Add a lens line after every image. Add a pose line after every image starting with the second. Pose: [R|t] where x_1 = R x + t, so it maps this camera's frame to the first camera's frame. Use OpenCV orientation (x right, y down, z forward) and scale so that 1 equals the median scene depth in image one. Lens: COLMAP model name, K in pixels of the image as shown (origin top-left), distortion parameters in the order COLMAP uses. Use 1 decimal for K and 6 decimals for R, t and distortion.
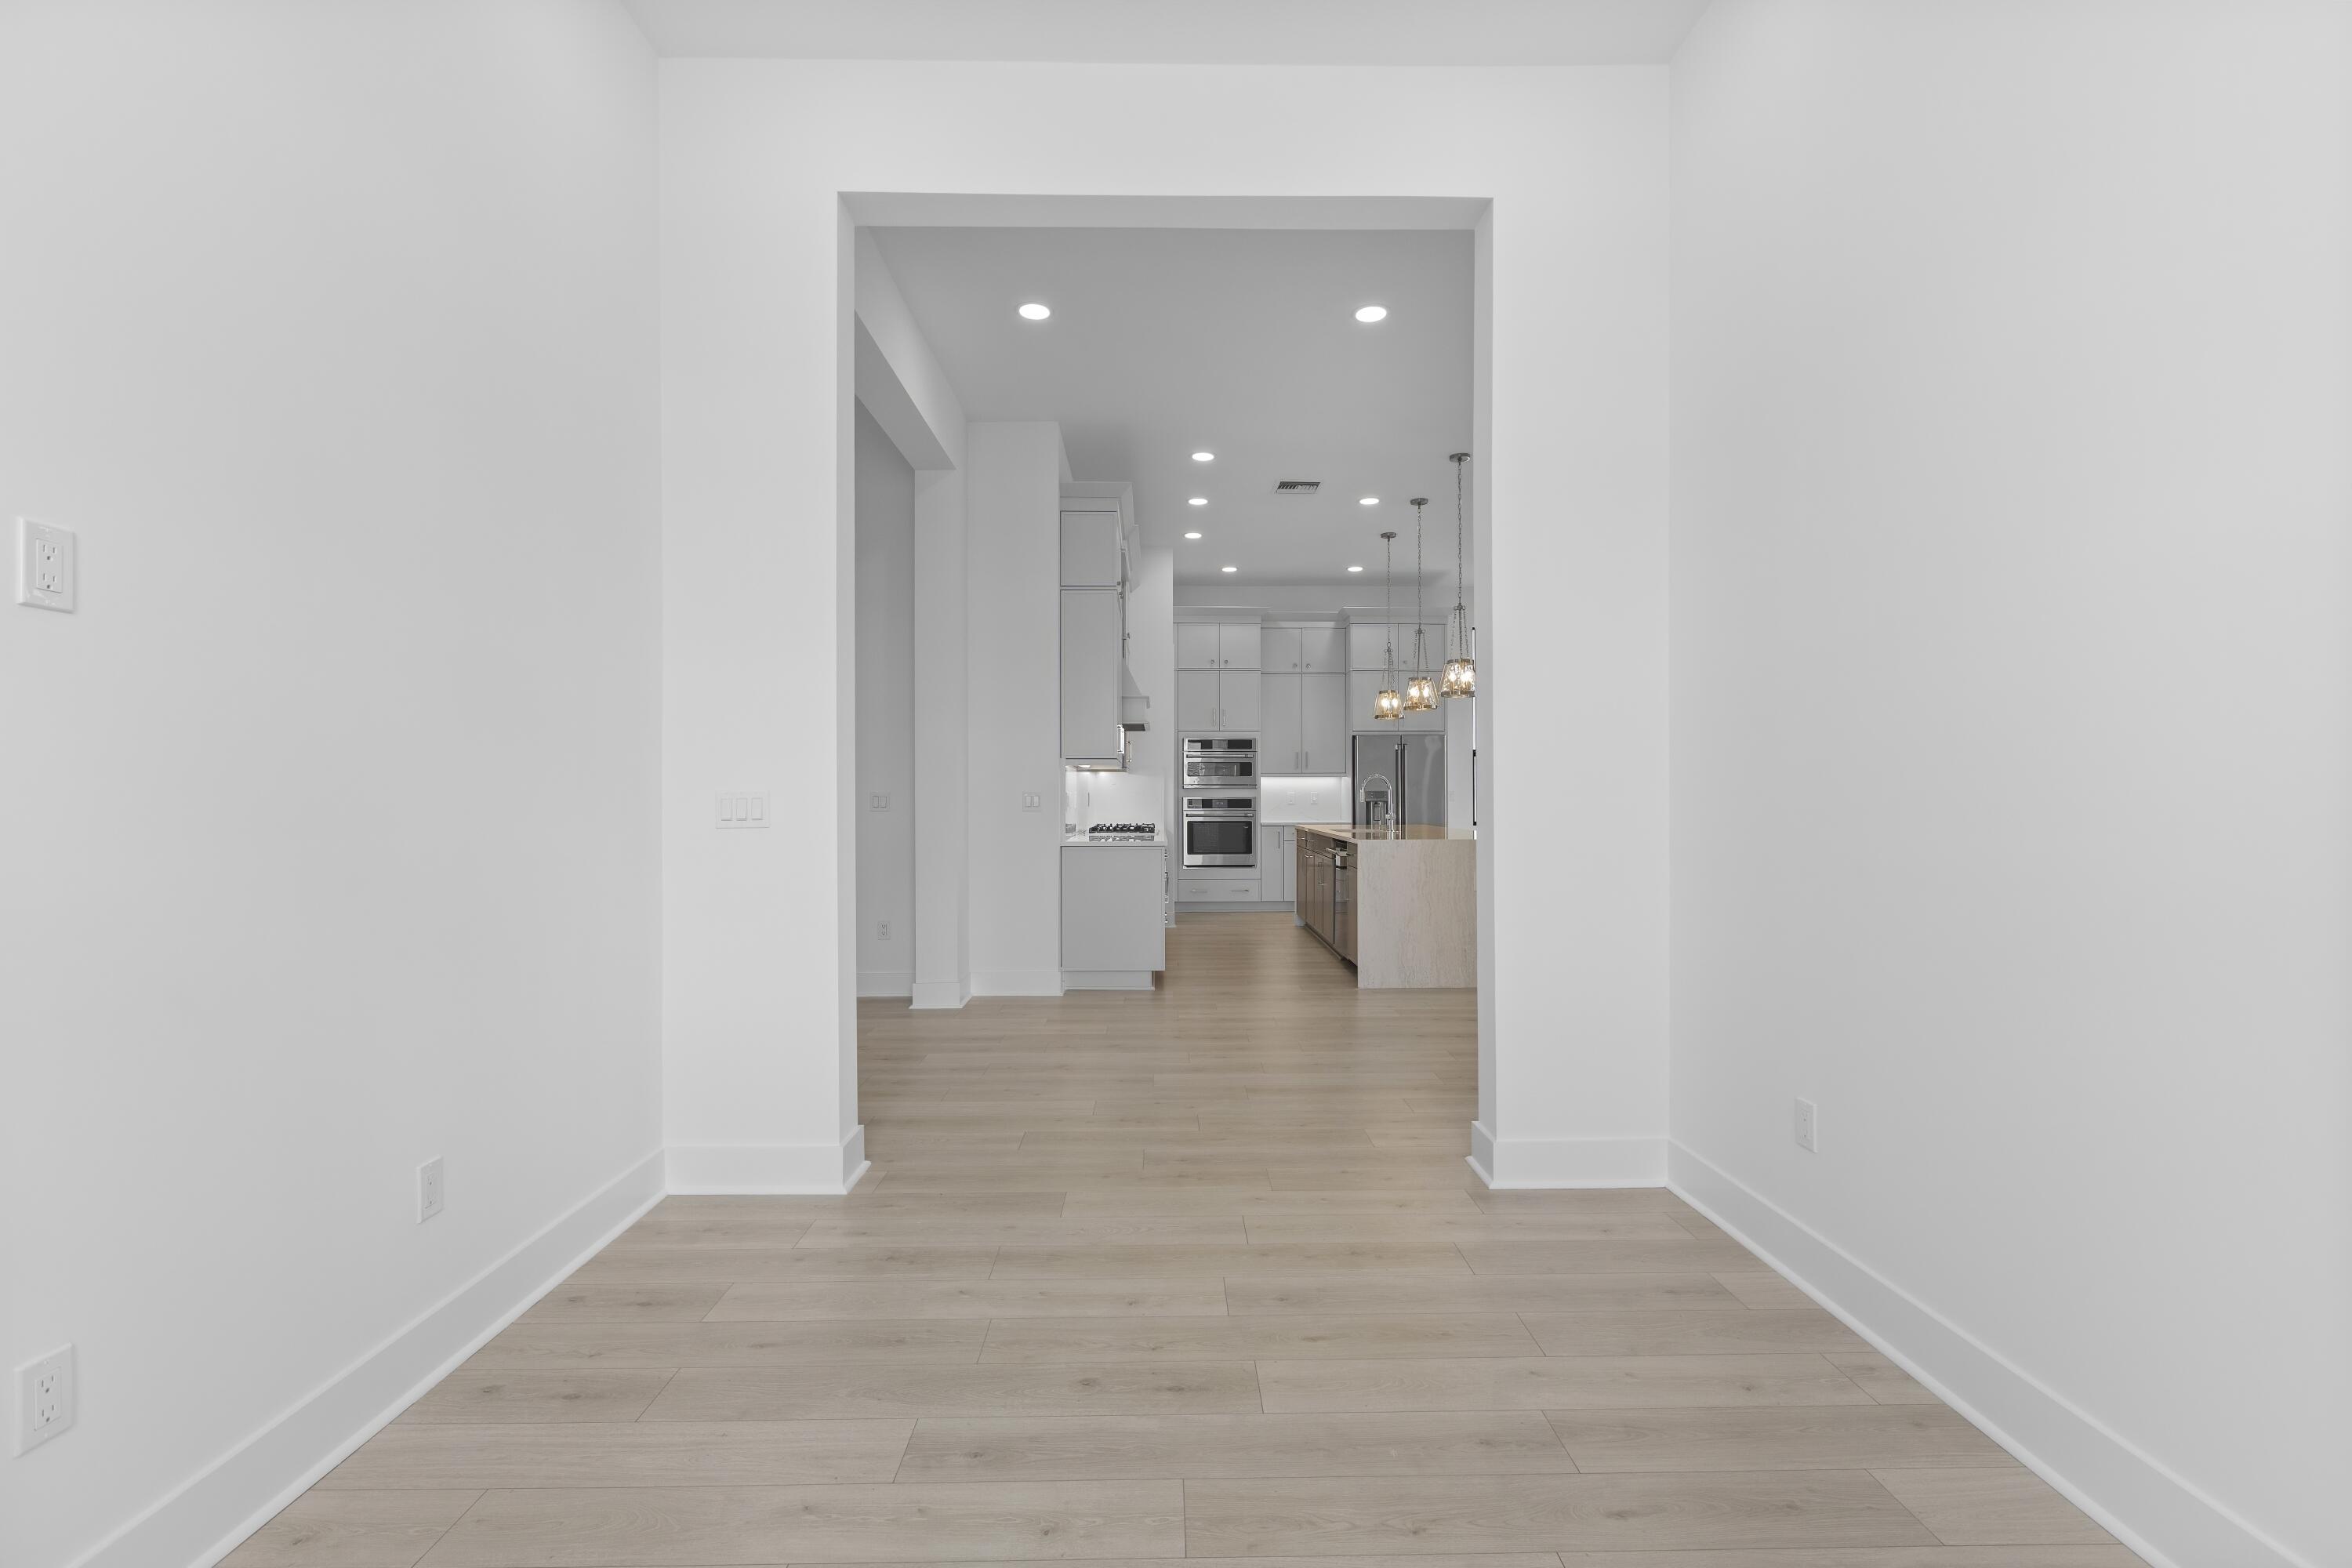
lens RADIAL K [[1055.0, 0, 1181.3], [0, 1055.0, 794.4], [0, 0, 1]] dist [0.003807, -0.000360]
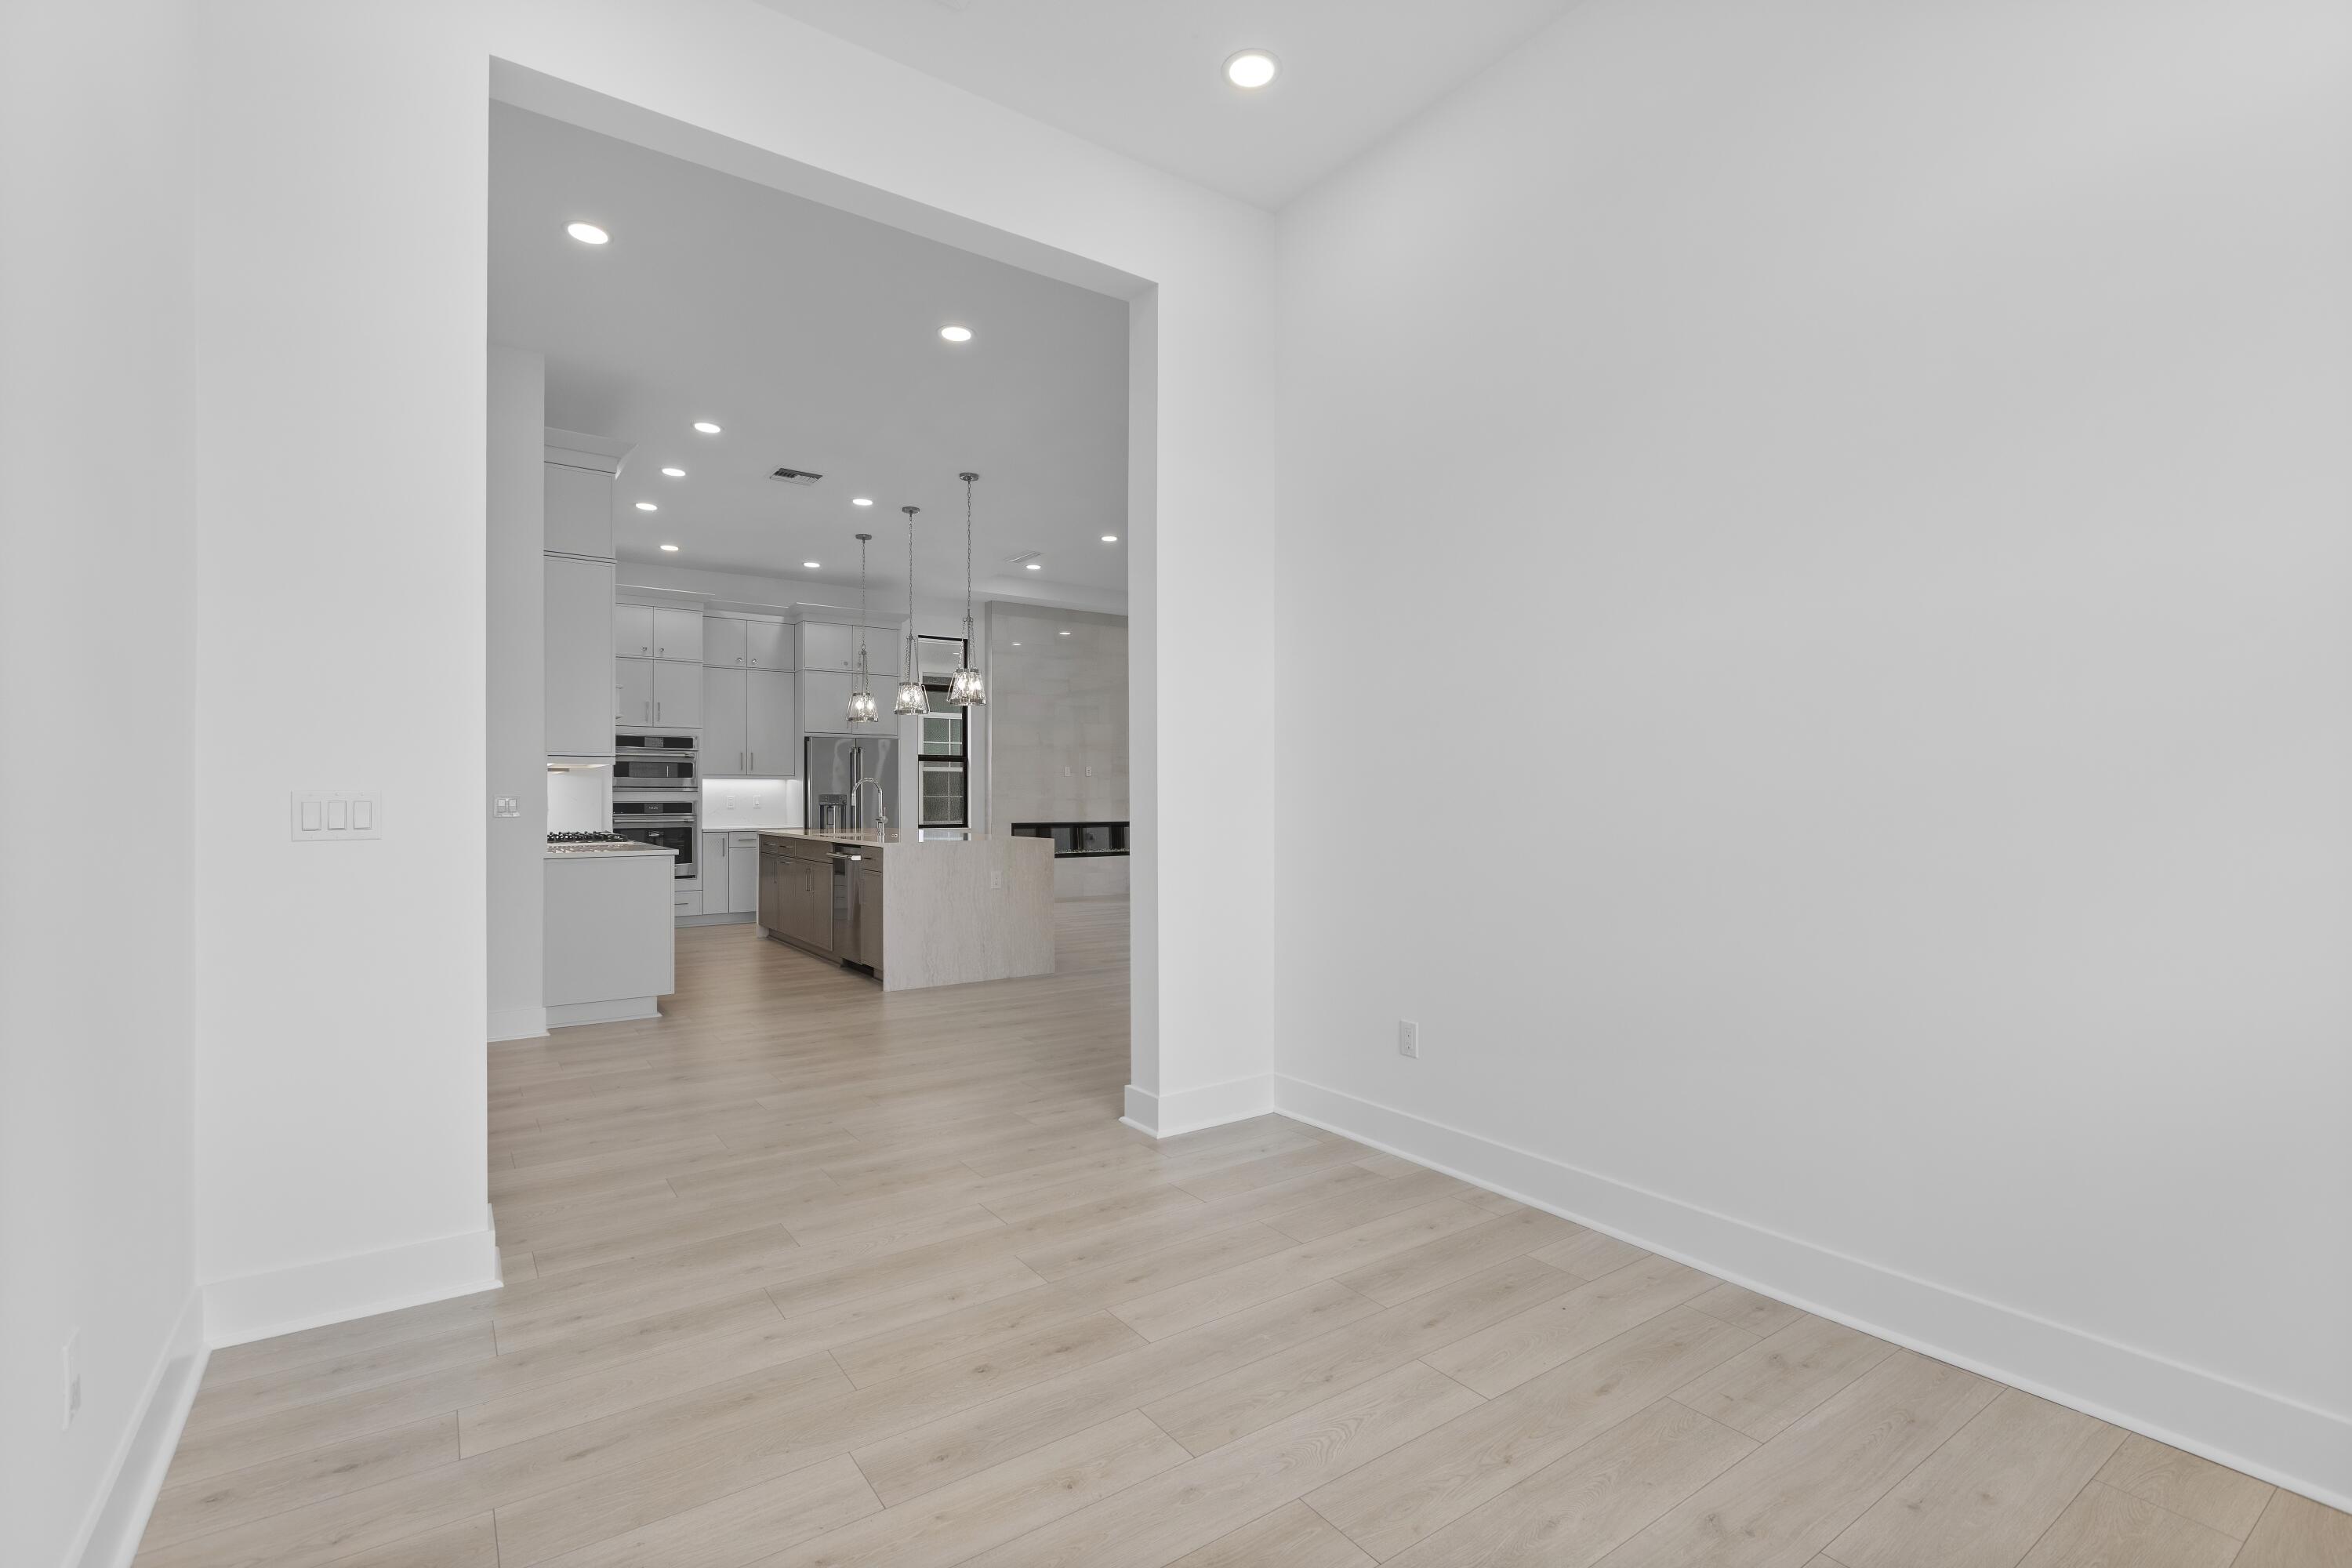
lens RADIAL K [[1064.3, 0, 1173.1], [0, 1064.3, 792.3], [0, 0, 1]] dist [0.001822, -0.000327]
pose [[0.826809, 0.003877, 0.562469, -0.174446], [-0.000394, 0.999980, -0.006313, 0.001174], [-0.562482, 0.004998, 0.826794, 0.013248]]
